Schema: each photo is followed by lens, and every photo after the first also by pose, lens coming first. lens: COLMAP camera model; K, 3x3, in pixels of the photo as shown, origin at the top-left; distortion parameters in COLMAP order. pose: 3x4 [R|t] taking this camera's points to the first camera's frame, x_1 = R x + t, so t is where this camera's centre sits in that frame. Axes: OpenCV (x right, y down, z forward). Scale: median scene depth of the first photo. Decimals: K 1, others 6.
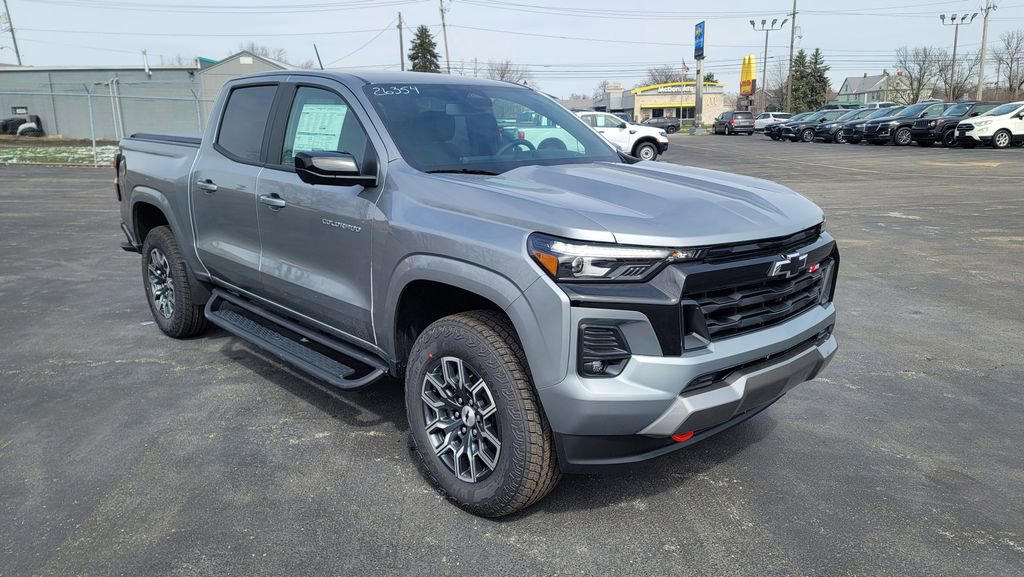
lens RADIAL K [[740.1, 0, 519.7], [0, 740.1, 279.7], [0, 0, 1]] dist [0.090915, -0.077182]
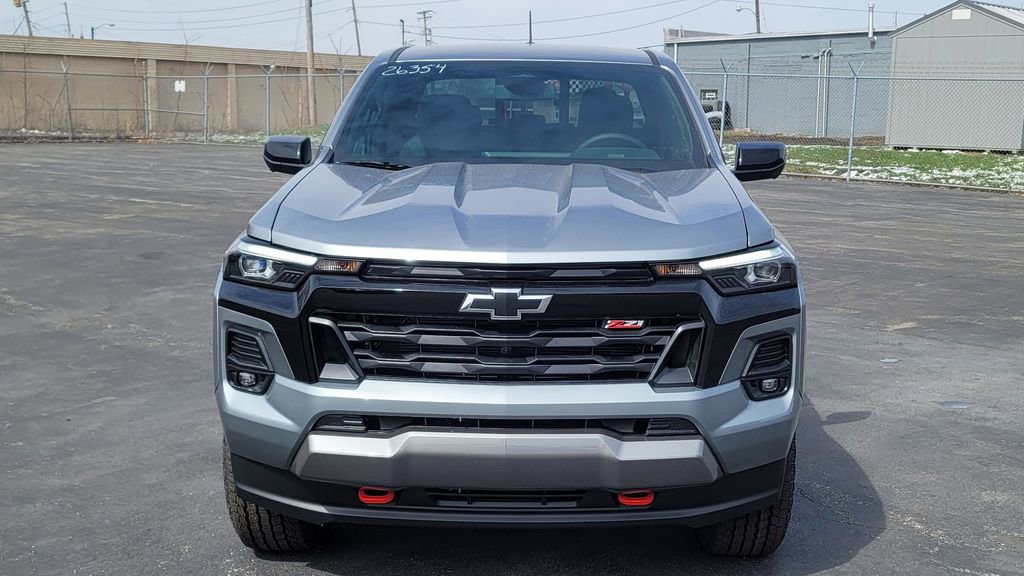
lens RADIAL K [[1274.7, 0, 537.7], [0, 1274.7, 289.6], [0, 0, 1]] dist [0.019916, 0.033668]
pose [[0.713766, 0.110428, -0.691624, 1.265176], [-0.157615, 0.987488, -0.004994, -0.032626], [0.682419, 0.112575, 0.722241, 0.113076]]
